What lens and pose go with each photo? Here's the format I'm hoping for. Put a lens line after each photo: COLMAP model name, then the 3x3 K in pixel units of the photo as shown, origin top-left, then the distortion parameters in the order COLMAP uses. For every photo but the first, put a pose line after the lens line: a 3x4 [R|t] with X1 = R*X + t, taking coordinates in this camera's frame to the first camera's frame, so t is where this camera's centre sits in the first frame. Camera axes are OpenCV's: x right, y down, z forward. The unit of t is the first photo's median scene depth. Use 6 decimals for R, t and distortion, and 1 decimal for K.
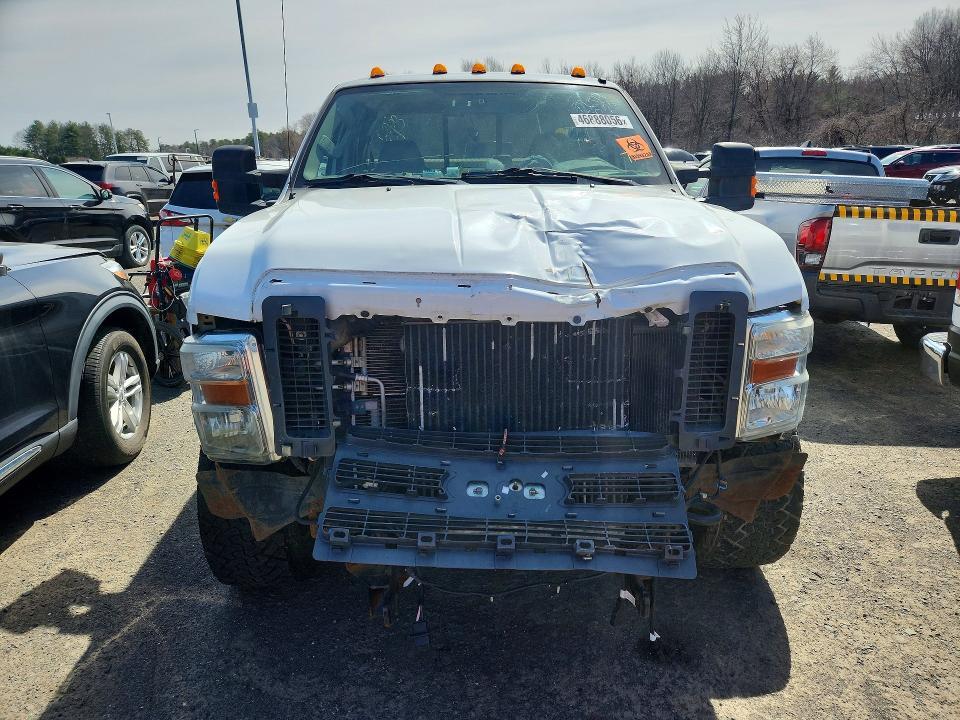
lens RADIAL K [[799.7, 0, 485.5], [0, 799.7, 361.5], [0, 0, 1]] dist [0.021246, 0.002842]
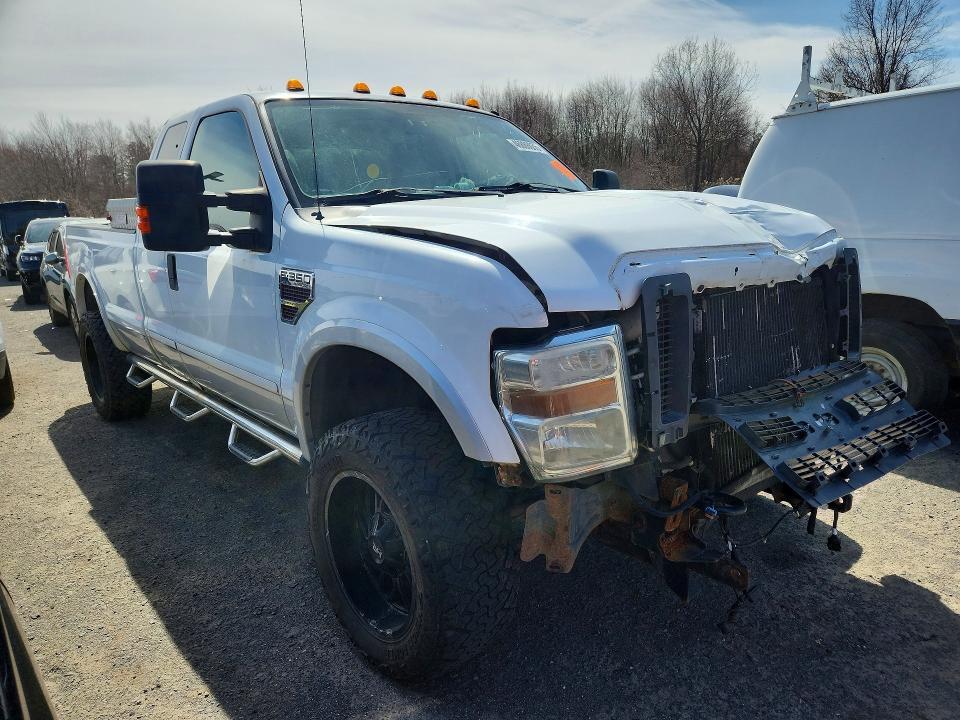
lens RADIAL K [[799.7, 0, 483.7], [0, 799.7, 358.7], [0, 0, 1]] dist [0.021246, 0.002842]
pose [[0.711783, -0.141523, 0.687994, -1.048609], [0.211240, 0.977277, -0.017514, -0.011616], [-0.669882, 0.157798, 0.725505, 0.441330]]
